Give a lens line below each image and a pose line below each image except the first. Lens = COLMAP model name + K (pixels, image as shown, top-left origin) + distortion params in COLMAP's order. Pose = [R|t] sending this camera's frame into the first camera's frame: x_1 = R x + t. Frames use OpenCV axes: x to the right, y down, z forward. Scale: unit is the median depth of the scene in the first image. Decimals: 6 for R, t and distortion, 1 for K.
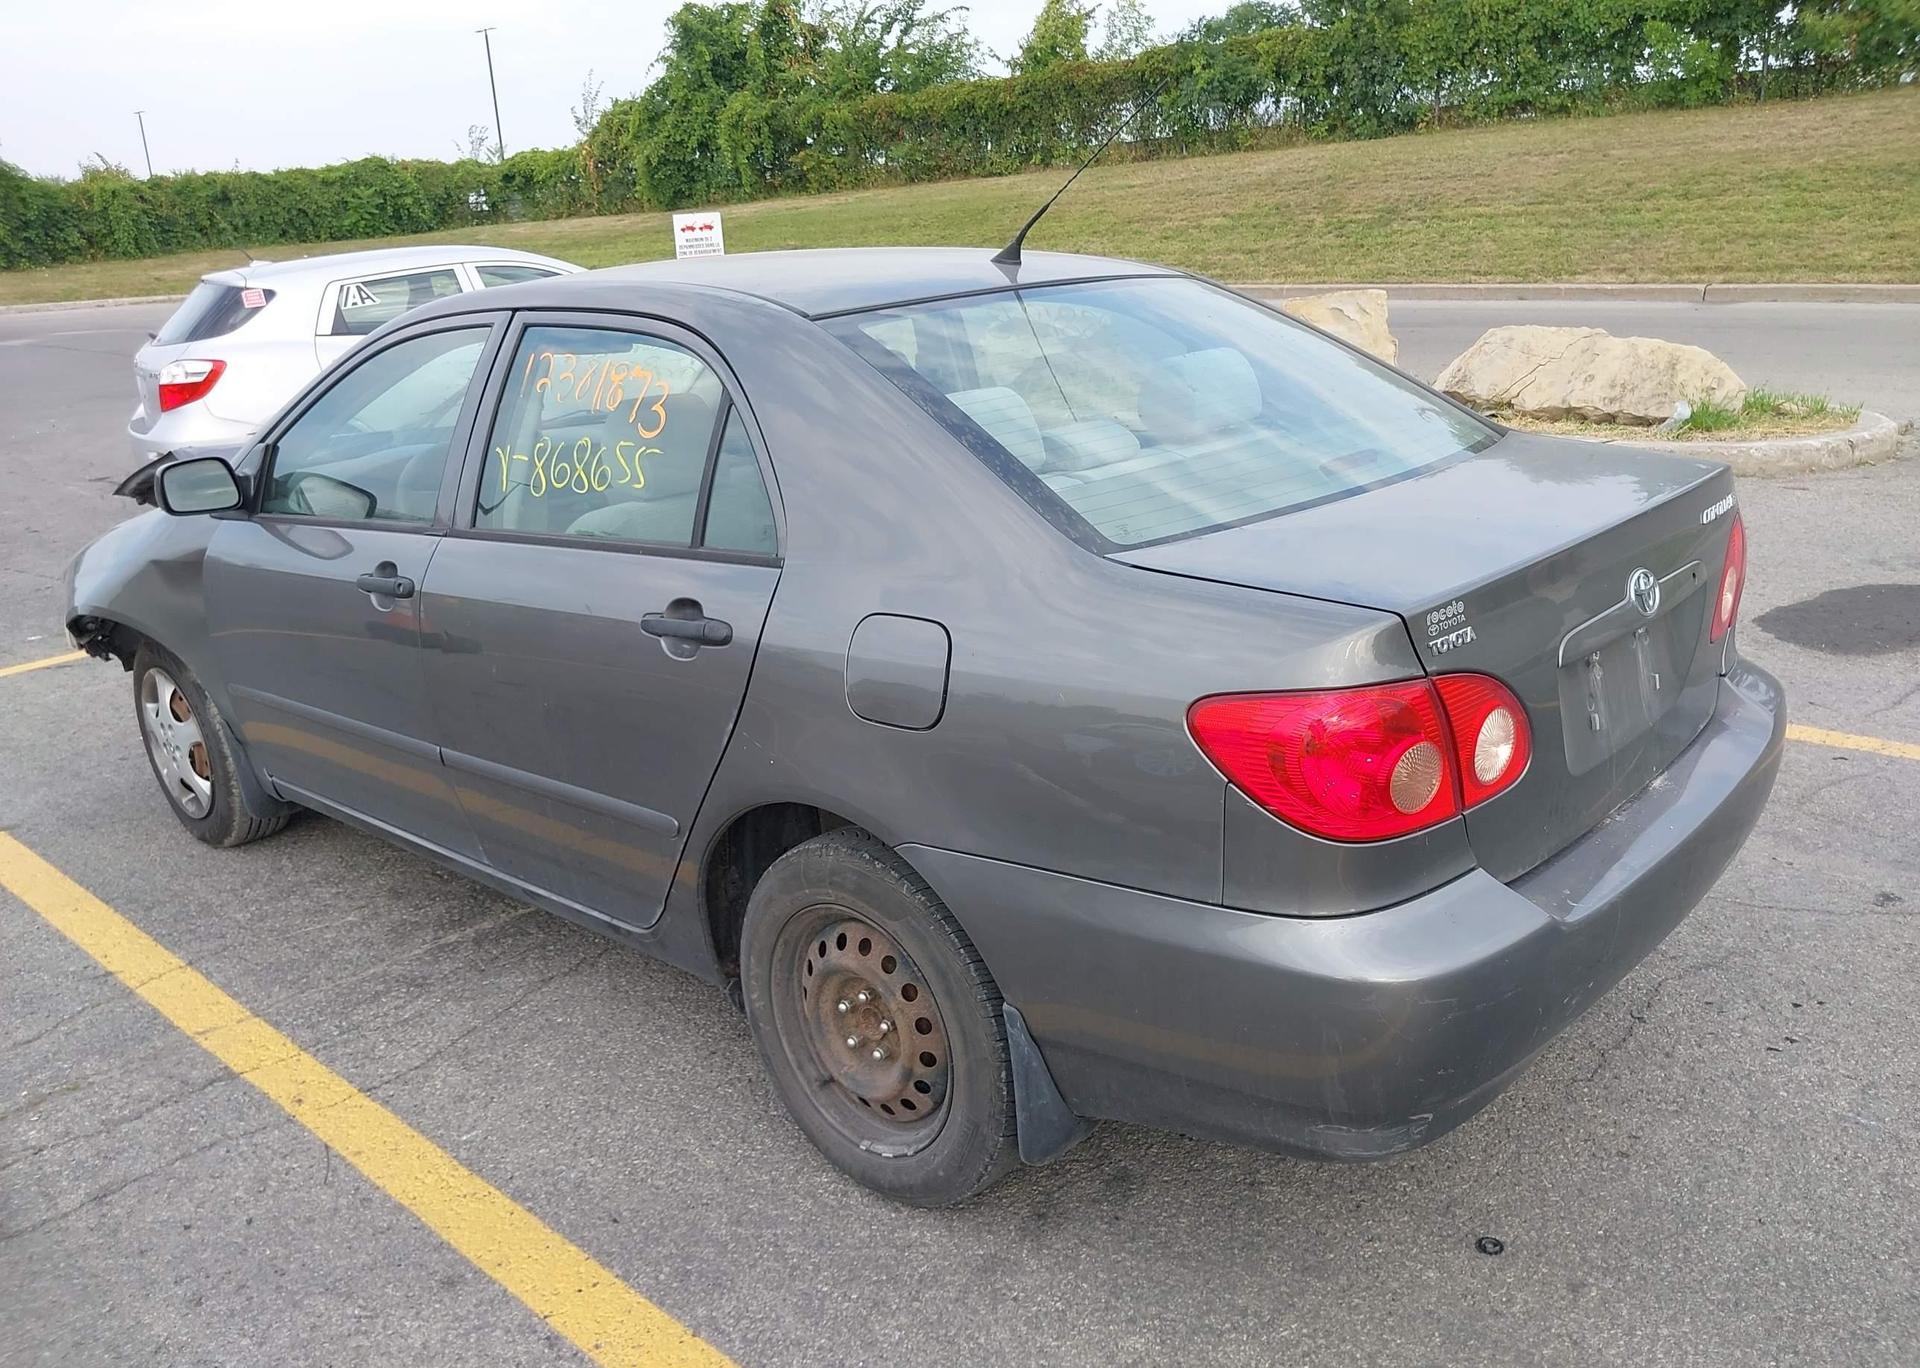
lens RADIAL K [[1542.2, 0, 997.5], [0, 1542.2, 656.2], [0, 0, 1]] dist [-0.002752, 0.001059]
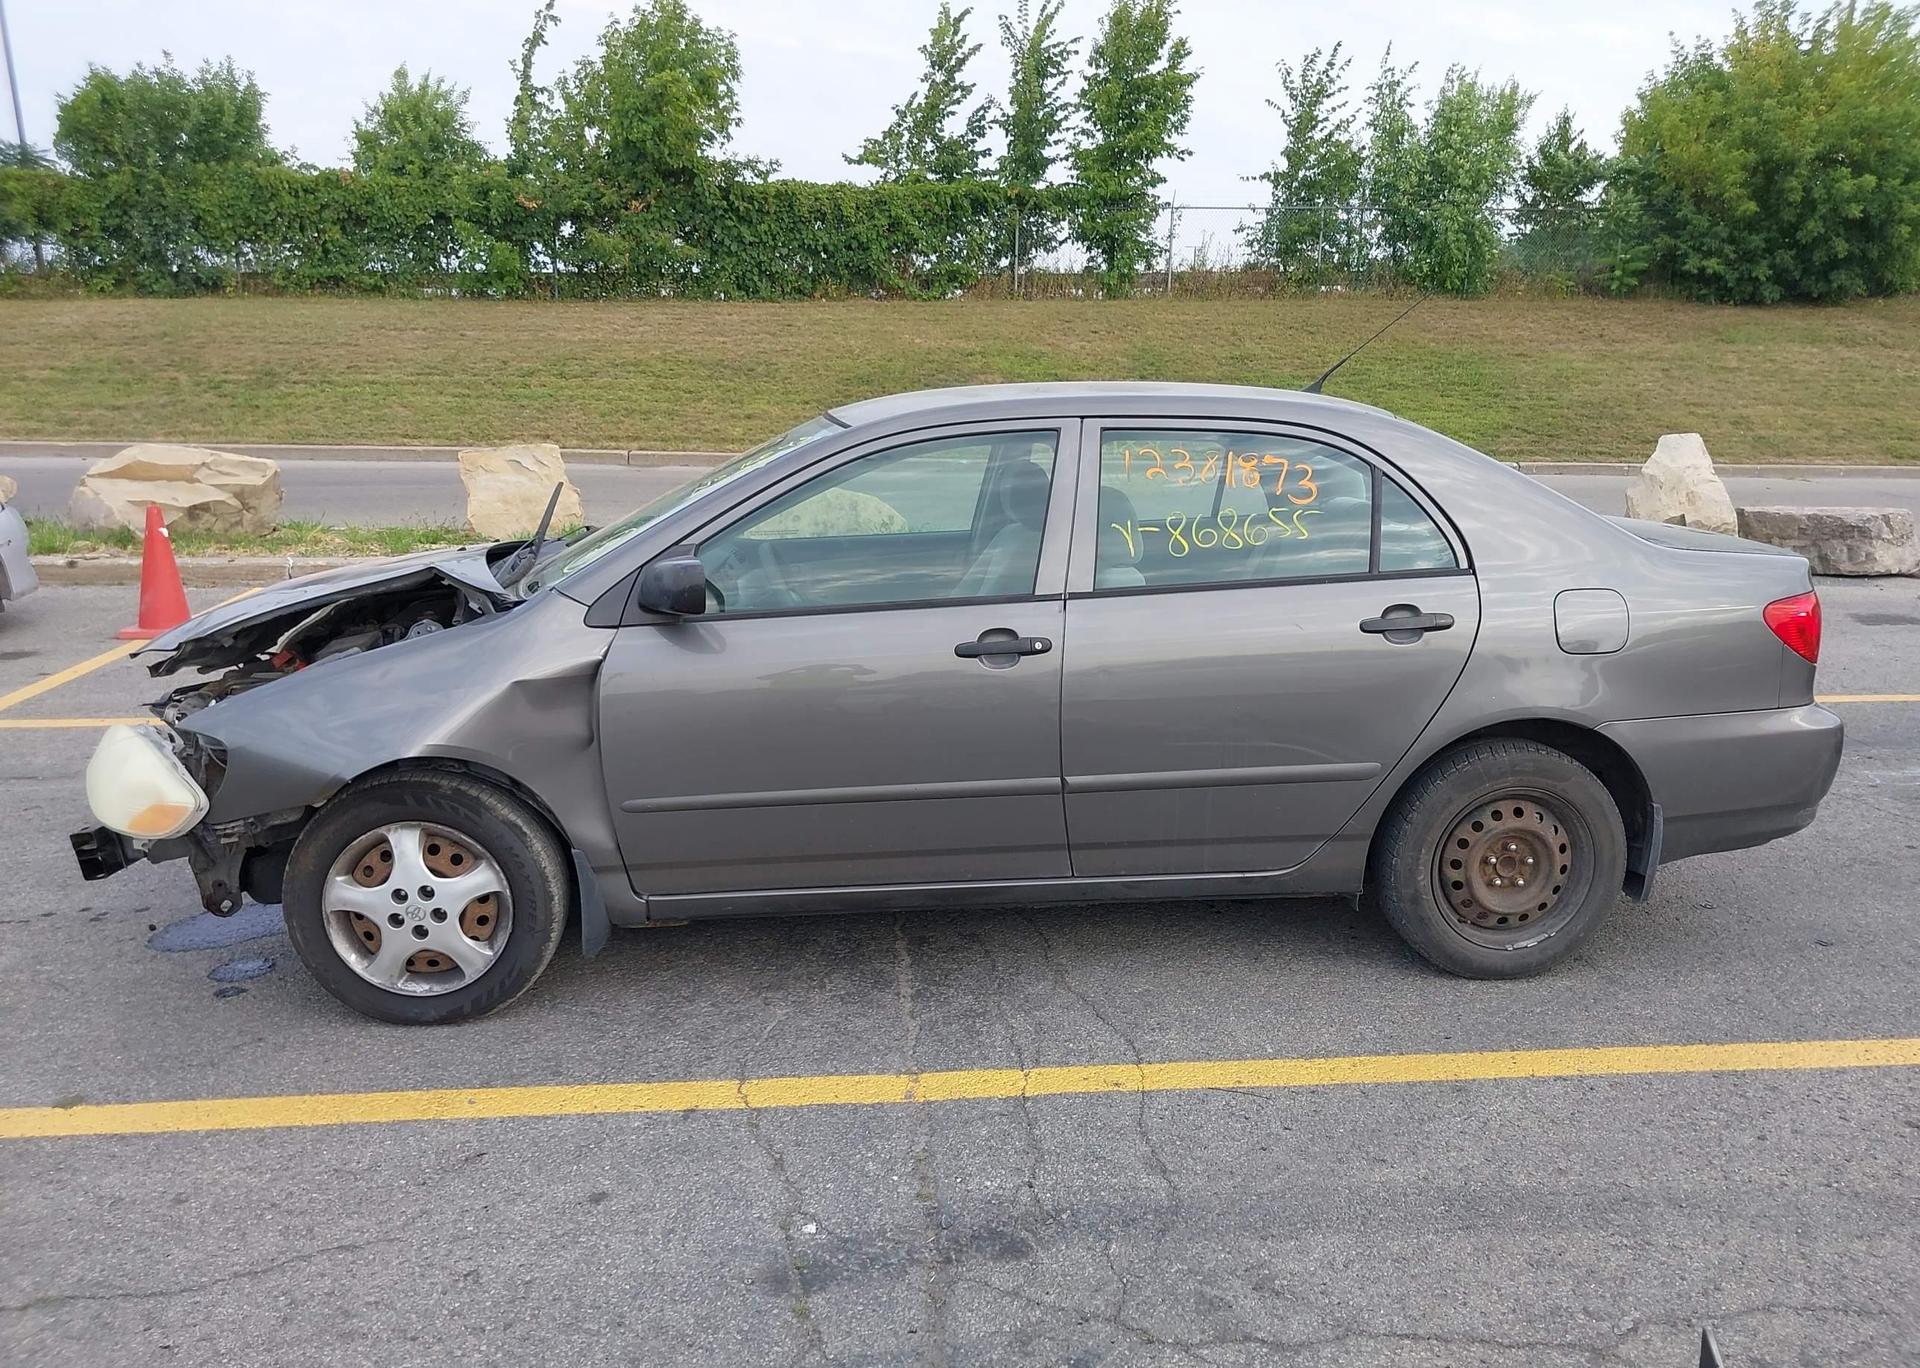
lens RADIAL K [[1521.5, 0, 986.7], [0, 1521.5, 680.0], [0, 0, 1]] dist [-0.002882, -0.013006]
pose [[0.669291, -0.088718, 0.737684, -0.298717], [0.157423, 0.987237, -0.024097, 0.001093], [-0.726131, 0.132256, 0.674716, 0.062420]]
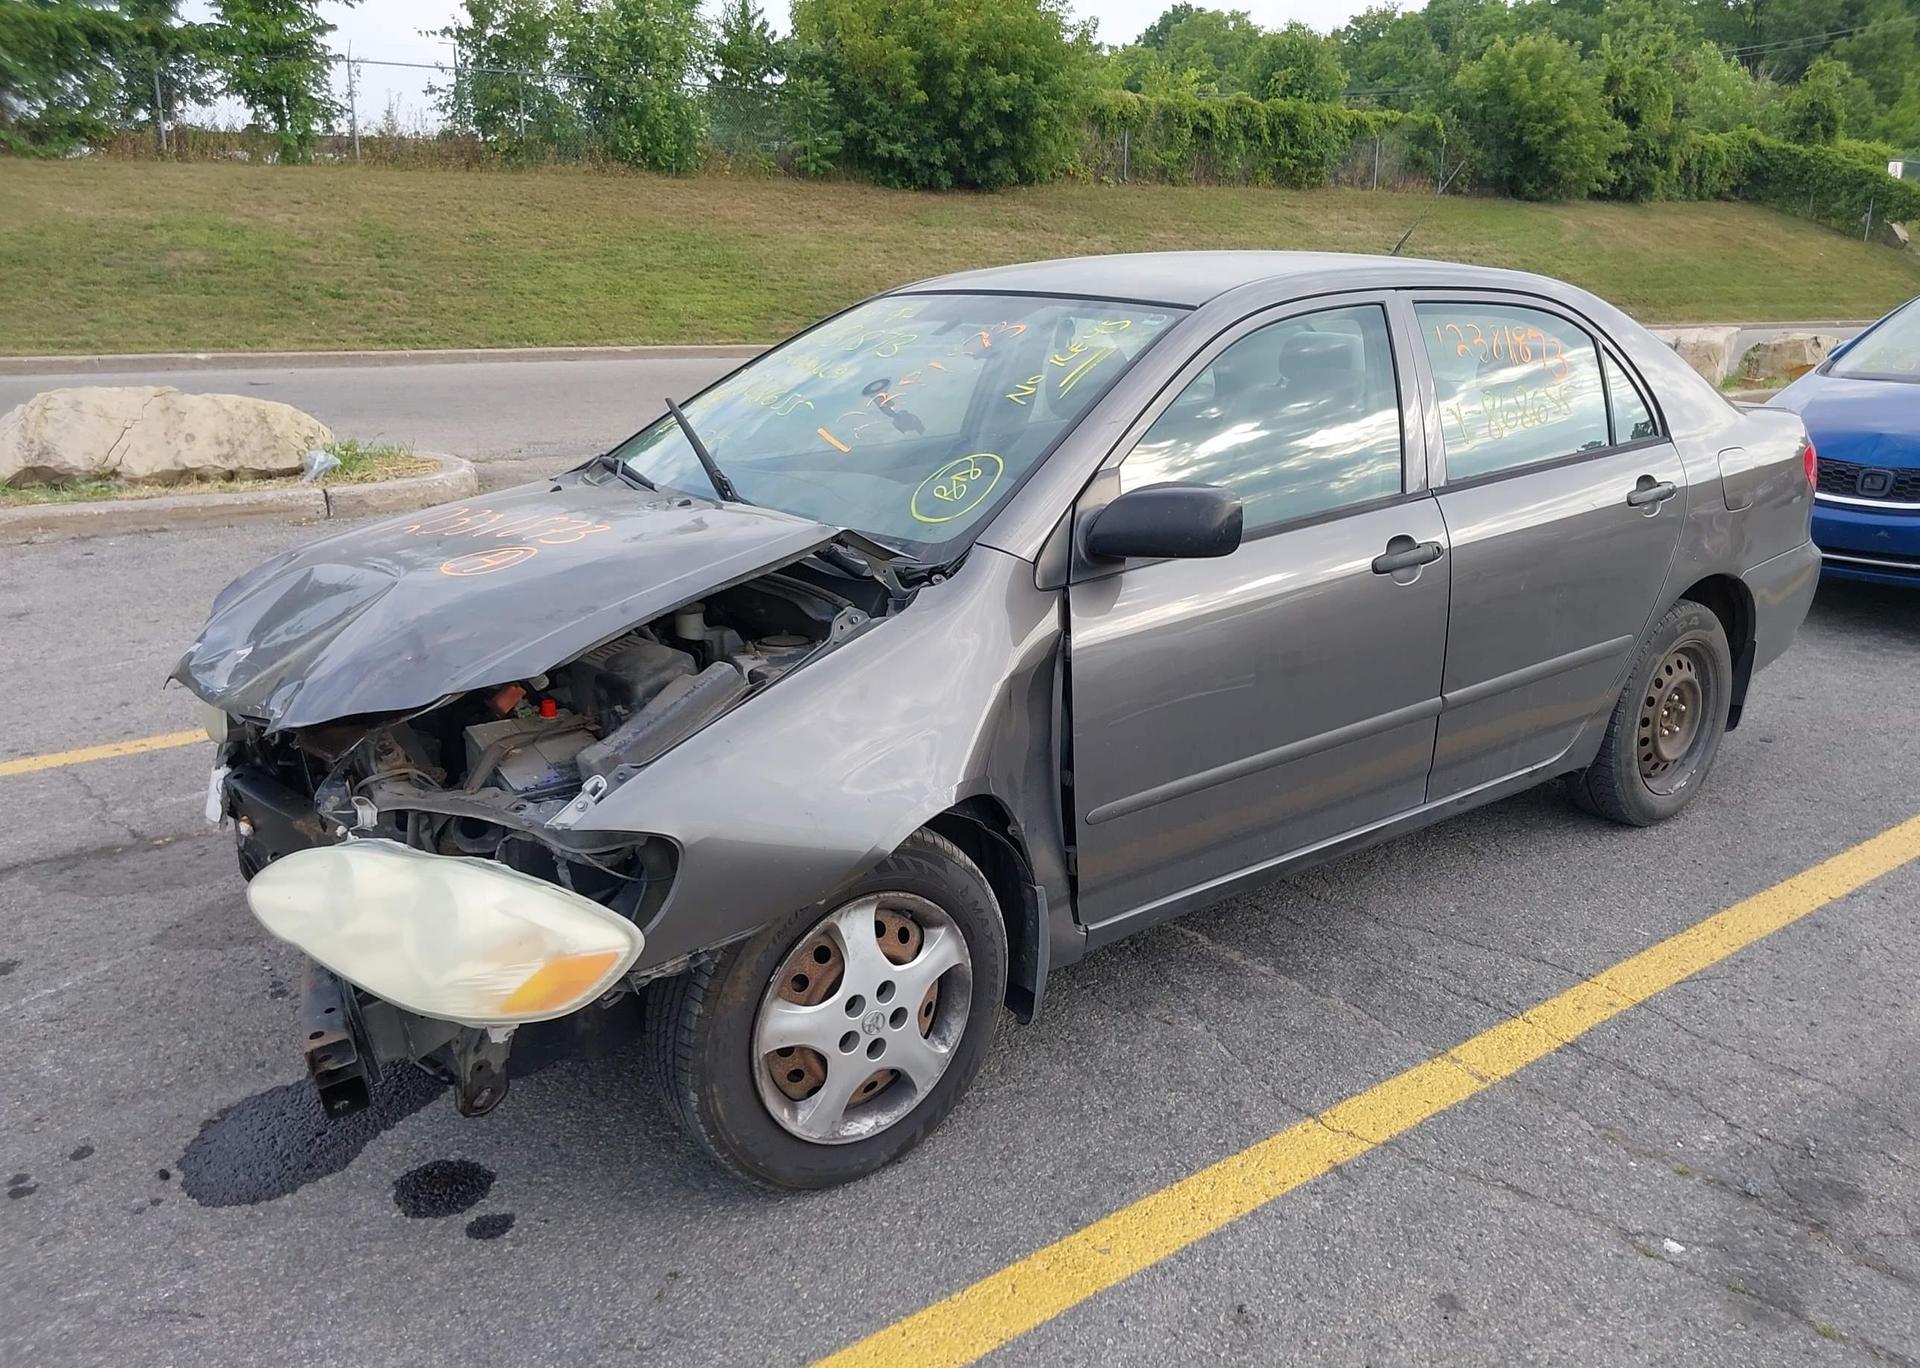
lens RADIAL K [[1523.2, 0, 997.0], [0, 1523.2, 687.0], [0, 0, 1]] dist [0.006312, -0.005650]
pose [[0.157293, -0.210753, 0.964802, -0.341713], [0.249064, 0.953848, 0.167755, -0.047896], [-0.955629, 0.213911, 0.202525, 0.261116]]
